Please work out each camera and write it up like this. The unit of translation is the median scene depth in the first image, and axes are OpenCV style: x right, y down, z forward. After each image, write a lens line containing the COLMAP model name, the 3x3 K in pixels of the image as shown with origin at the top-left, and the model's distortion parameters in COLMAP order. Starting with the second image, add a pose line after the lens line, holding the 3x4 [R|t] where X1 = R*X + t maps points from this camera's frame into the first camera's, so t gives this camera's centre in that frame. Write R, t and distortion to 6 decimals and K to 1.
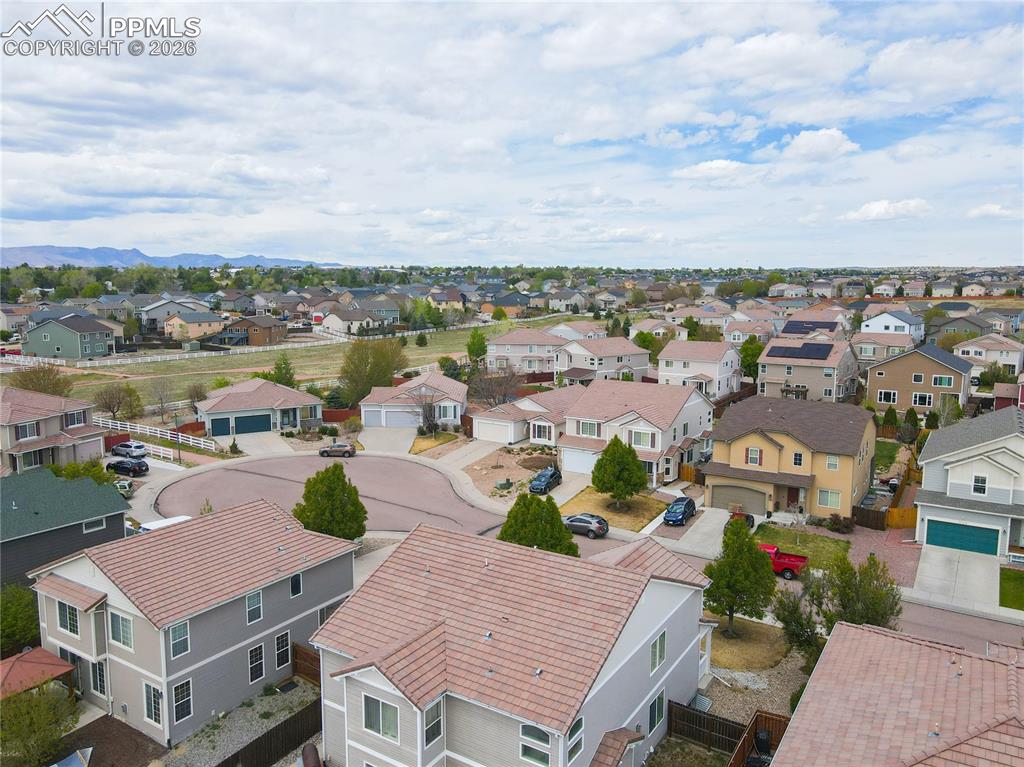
lens RADIAL K [[741.2, 0, 516.4], [0, 741.2, 382.9], [0, 0, 1]] dist [-0.003248, -0.001651]
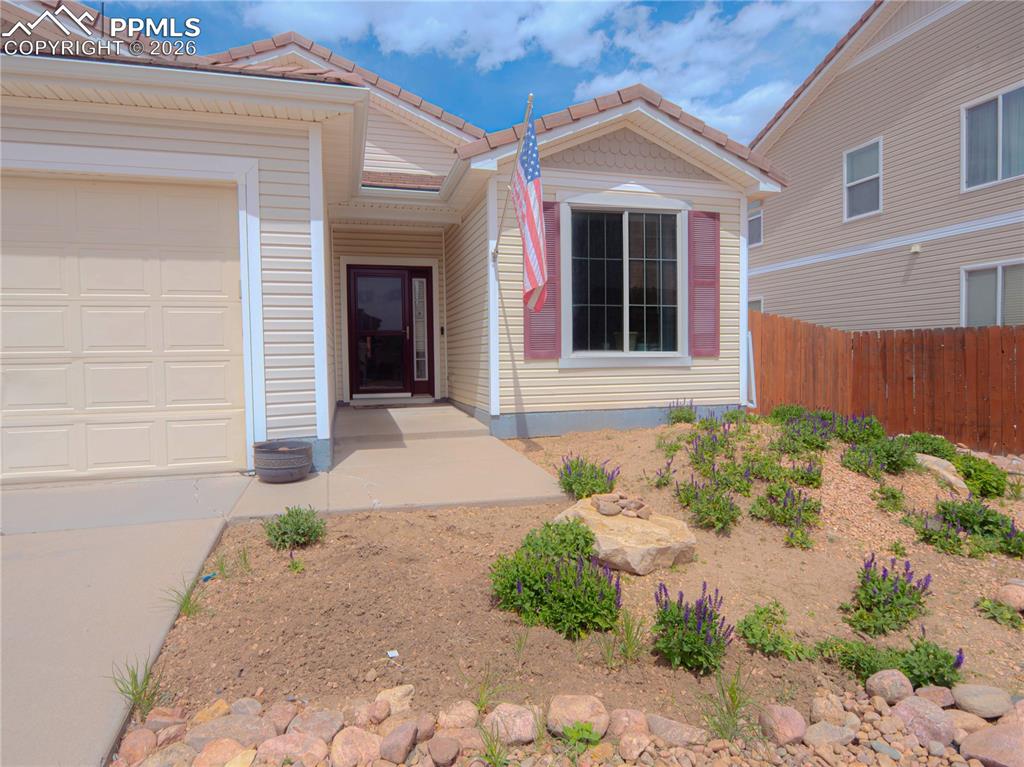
lens RADIAL K [[565.4, 0, 507.8], [0, 565.4, 377.6], [0, 0, 1]] dist [-0.003345, -0.002156]
pose [[0.660945, -0.046451, 0.748995, -0.032545], [0.117833, 0.992126, -0.042451, 0.078156], [-0.741125, 0.116314, 0.661214, 0.938819]]
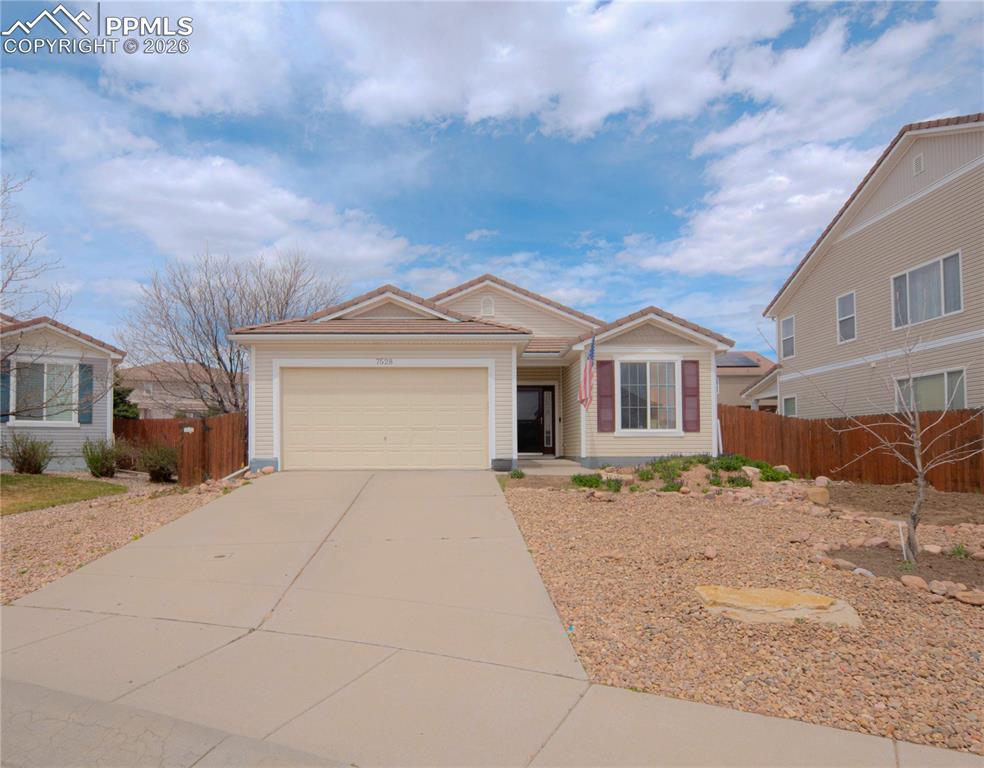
lens RADIAL K [[600.4, 0, 485.6], [0, 600.4, 423.5], [0, 0, 1]] dist [-0.016378, -0.001305]
pose [[0.820880, 0.012347, 0.570967, -0.095485], [0.086657, 0.985497, -0.145898, 0.091808], [-0.564488, 0.169243, 0.807905, 0.869546]]
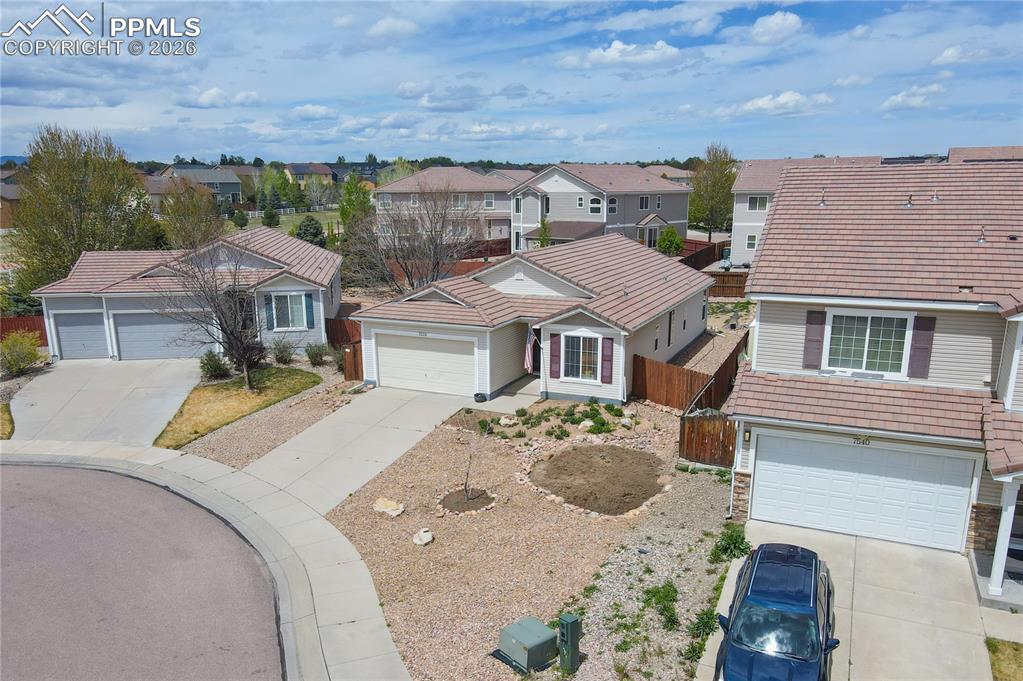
lens RADIAL K [[755.5, 0, 503.9], [0, 755.5, 348.9], [0, 0, 1]] dist [-0.008797, 0.000198]
pose [[0.989592, -0.041499, 0.137788, -0.042774], [0.031520, 0.996773, 0.073829, 0.036042], [-0.140407, -0.068718, 0.987706, 0.663386]]
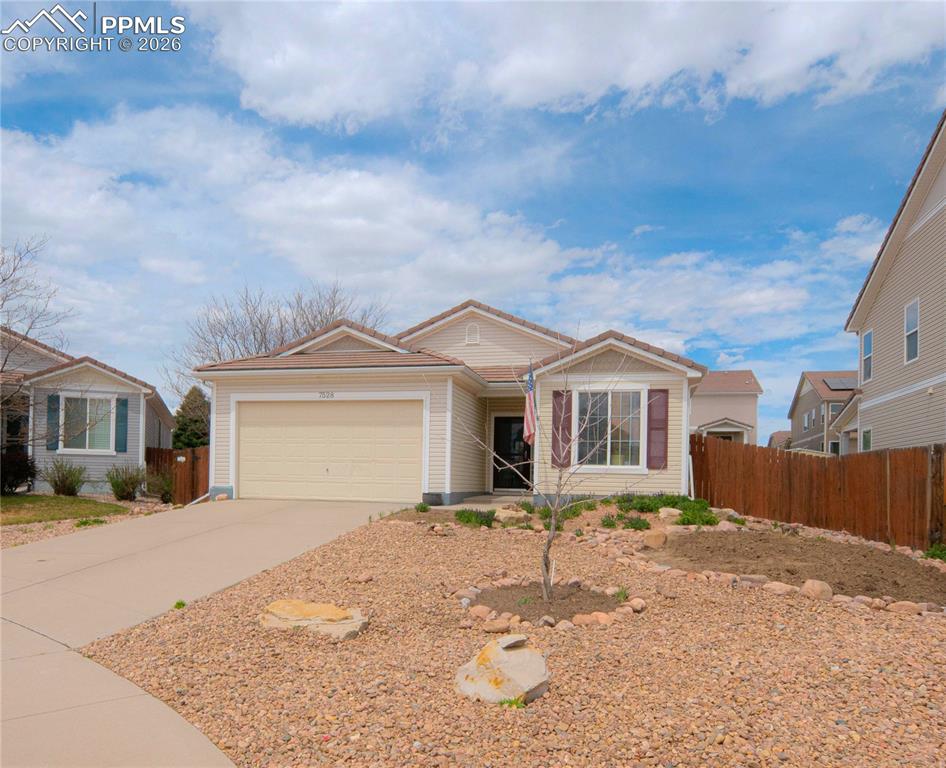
lens RADIAL K [[685.8, 0, 468.1], [0, 685.8, 470.2], [0, 0, 1]] dist [-0.024243, -0.000331]
pose [[0.941581, 0.016240, 0.336395, -0.056127], [0.032886, 0.989630, -0.139826, 0.097177], [-0.335177, 0.142721, 0.931283, 0.830131]]
